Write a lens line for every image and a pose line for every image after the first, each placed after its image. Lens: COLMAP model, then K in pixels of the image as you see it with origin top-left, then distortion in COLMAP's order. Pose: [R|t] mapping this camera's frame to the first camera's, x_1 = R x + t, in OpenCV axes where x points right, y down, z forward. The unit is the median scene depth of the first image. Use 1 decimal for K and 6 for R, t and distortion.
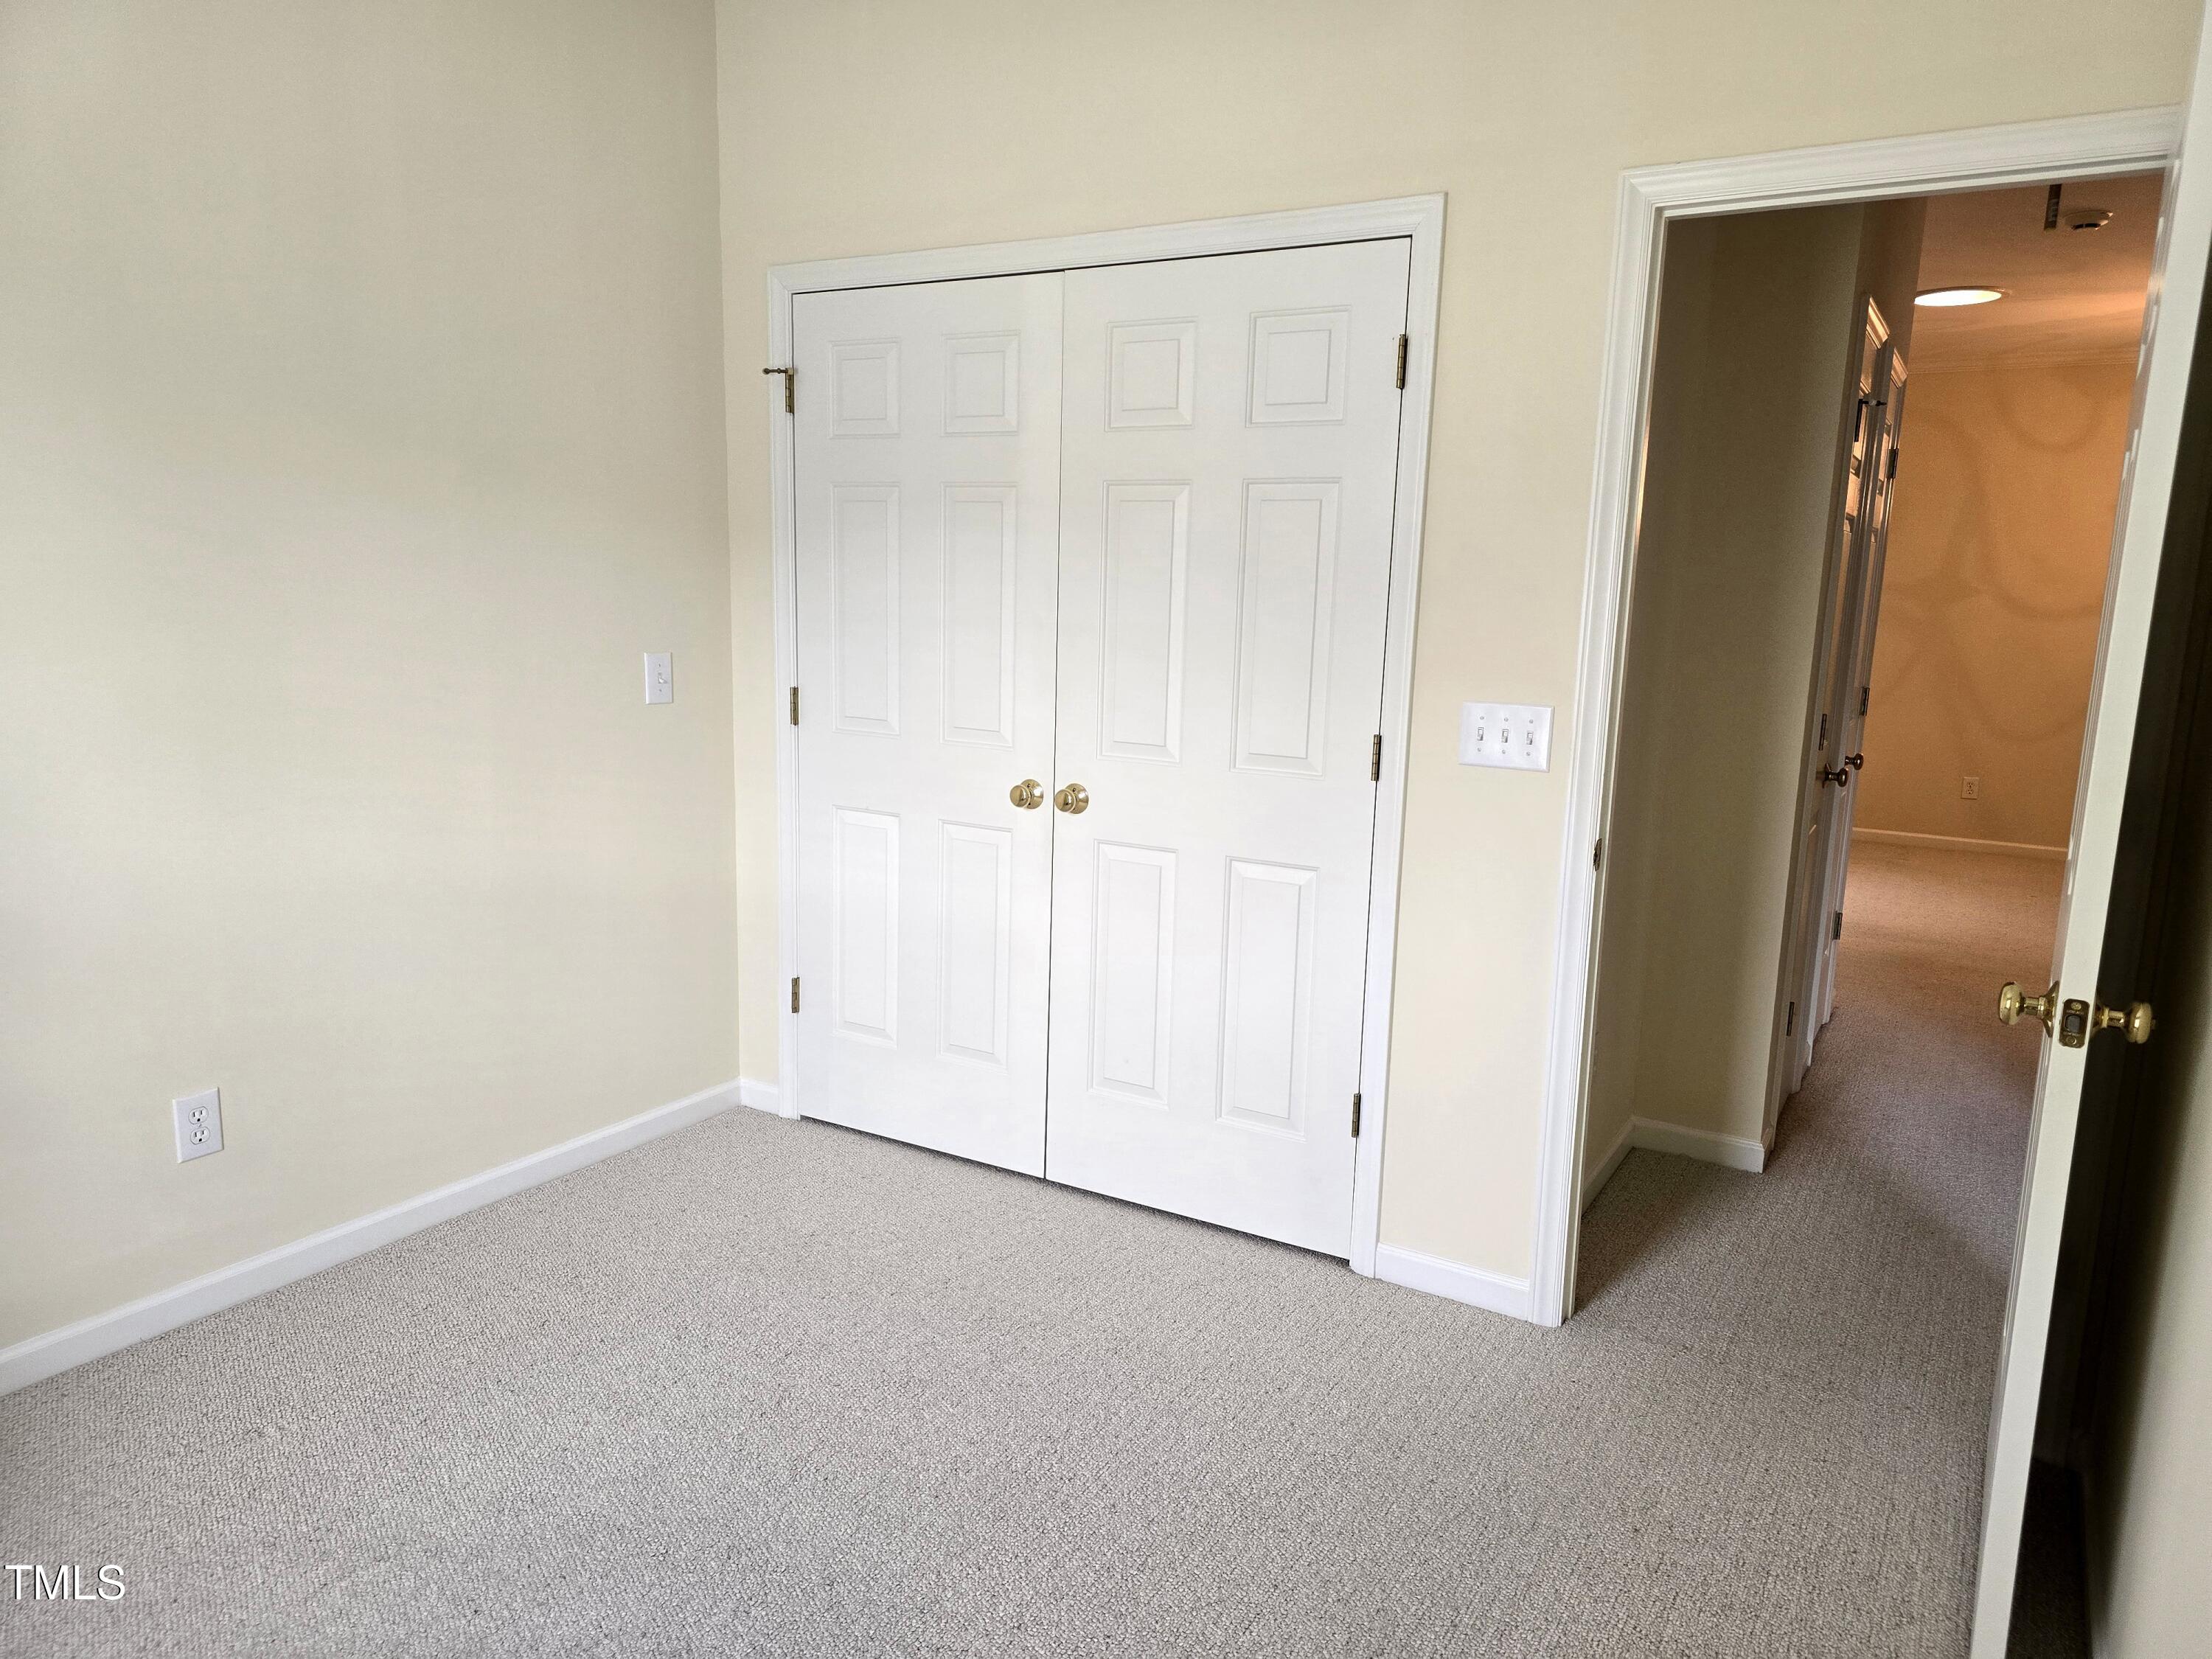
lens RADIAL K [[1475.3, 0, 1106.0], [0, 1475.3, 829.5], [0, 0, 1]] dist [0.093401, -0.129353]
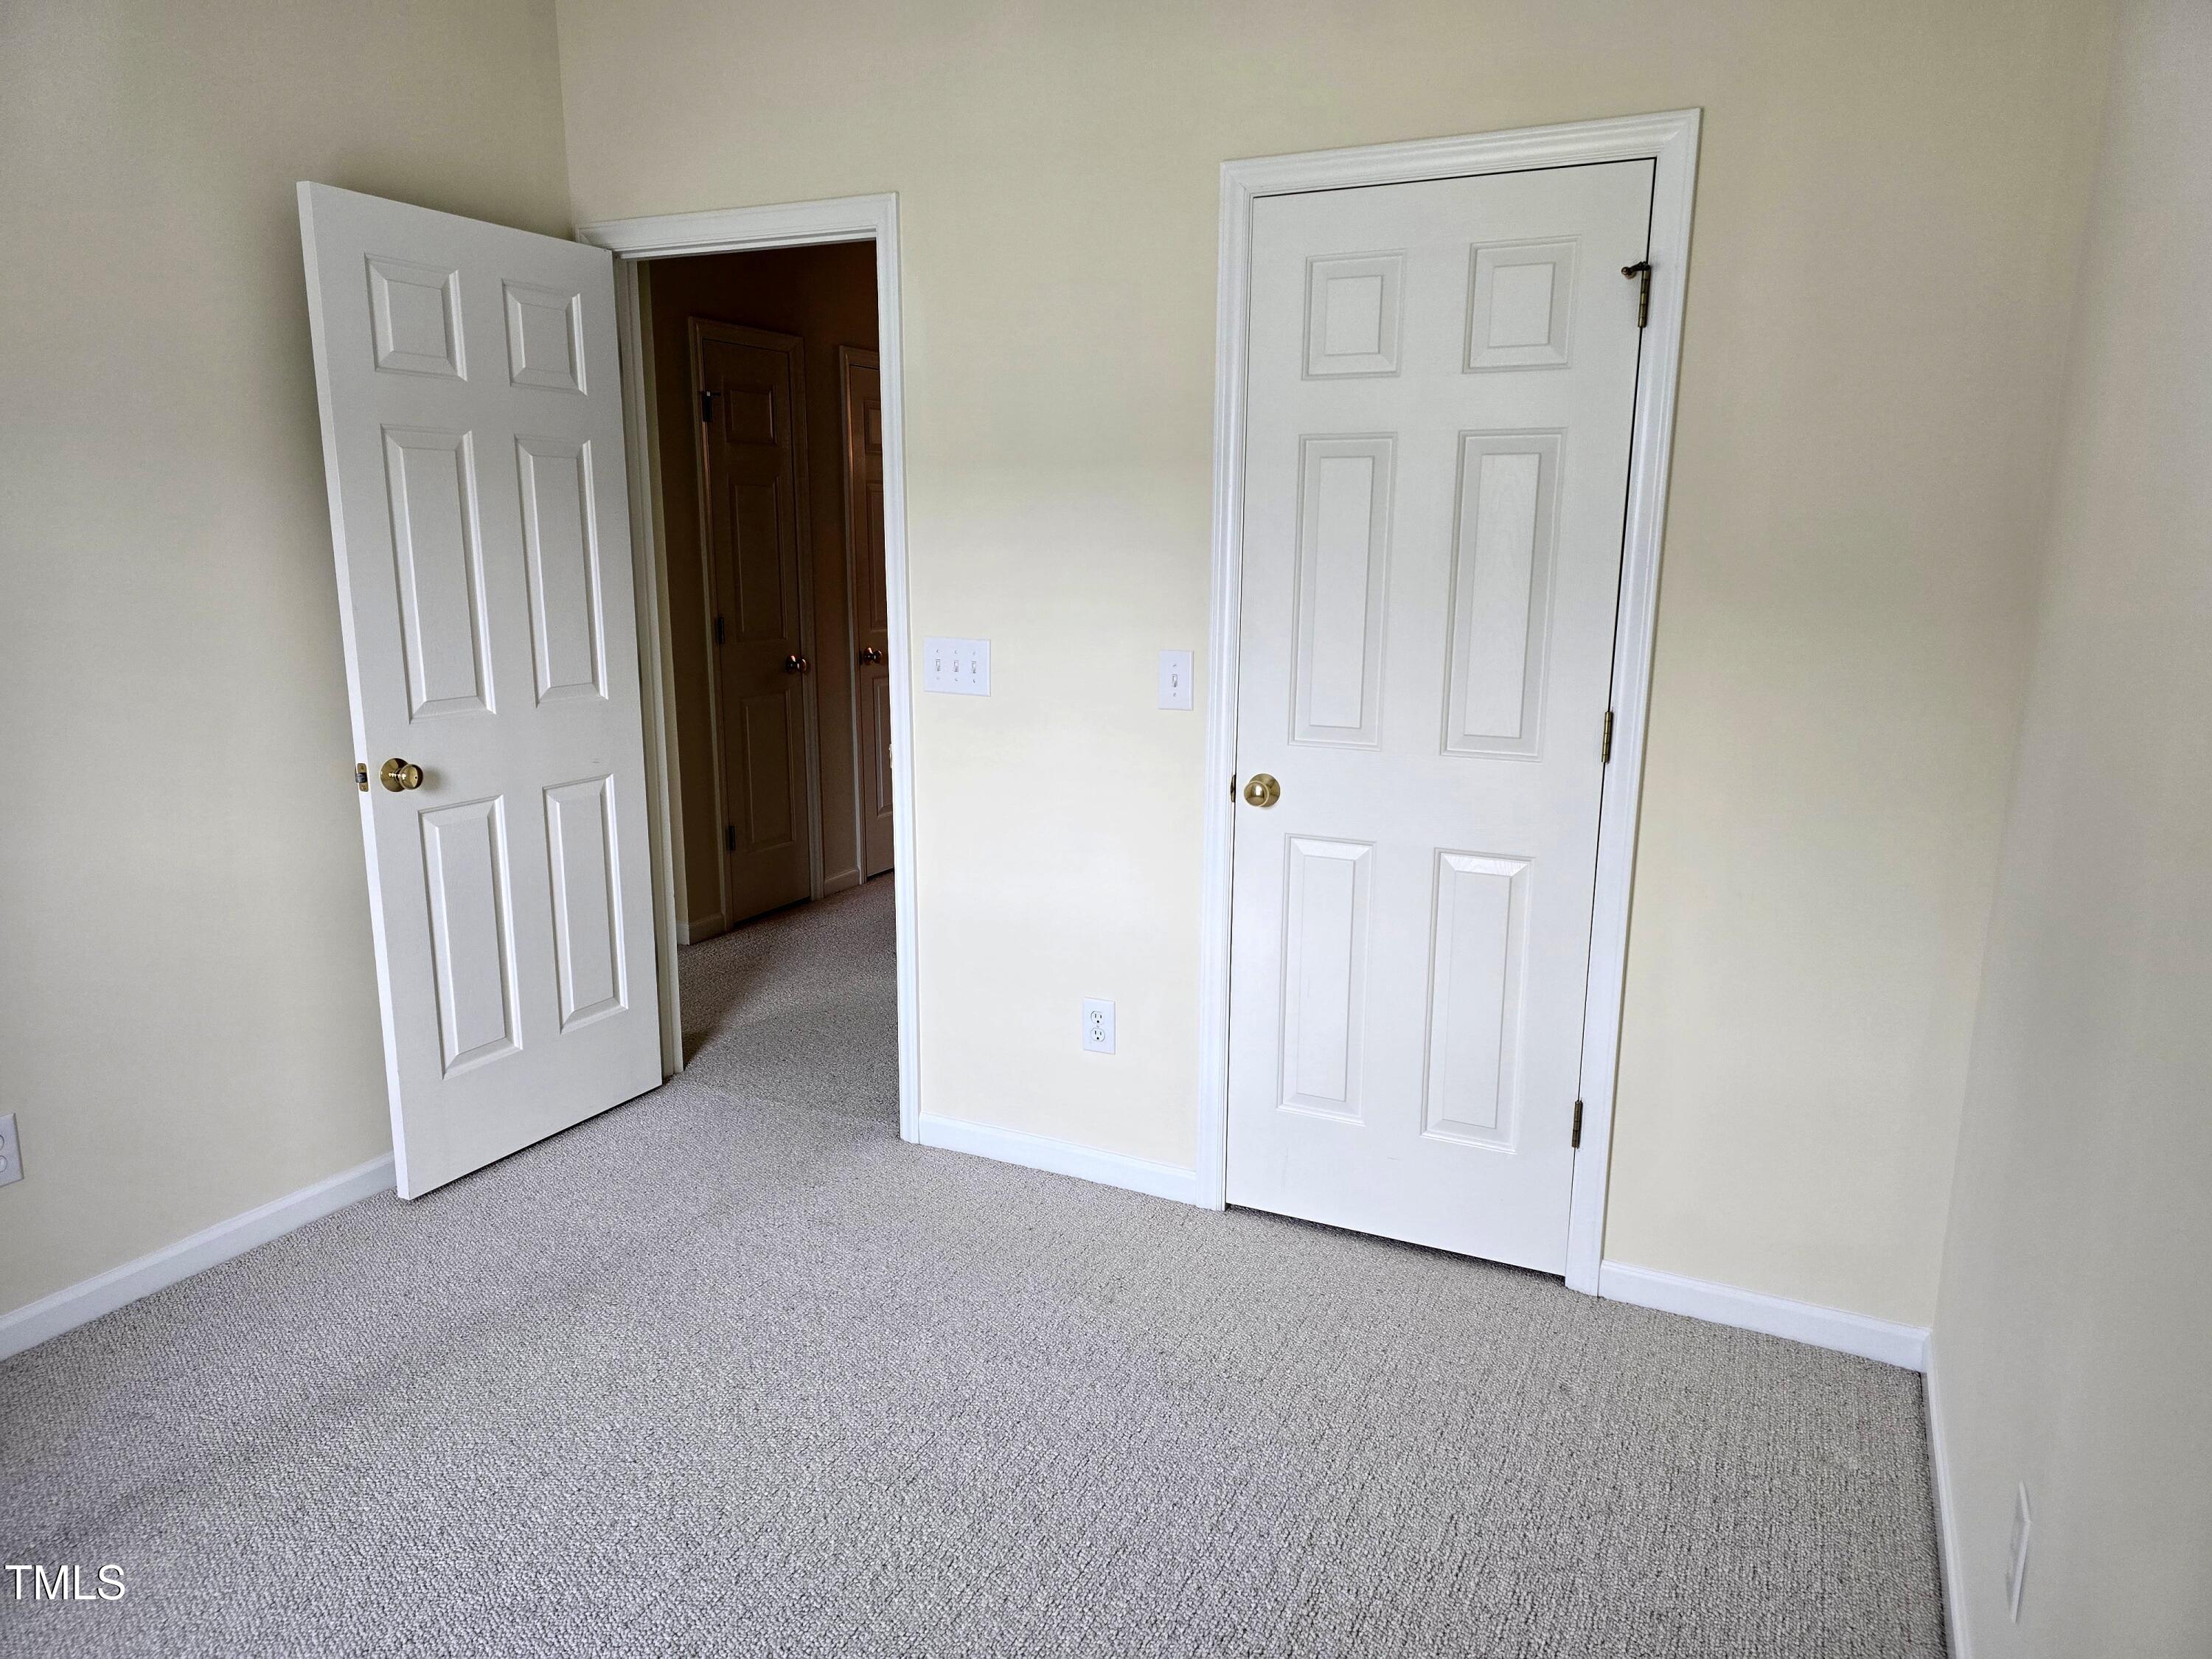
lens RADIAL K [[1475.3, 0, 1106.0], [0, 1475.3, 829.5], [0, 0, 1]] dist [0.093401, -0.129353]
pose [[0.996847, -0.034765, 0.071321, -0.183499], [0.032992, 0.999120, 0.025895, -0.023709], [-0.072159, -0.023460, 0.997117, 0.100597]]
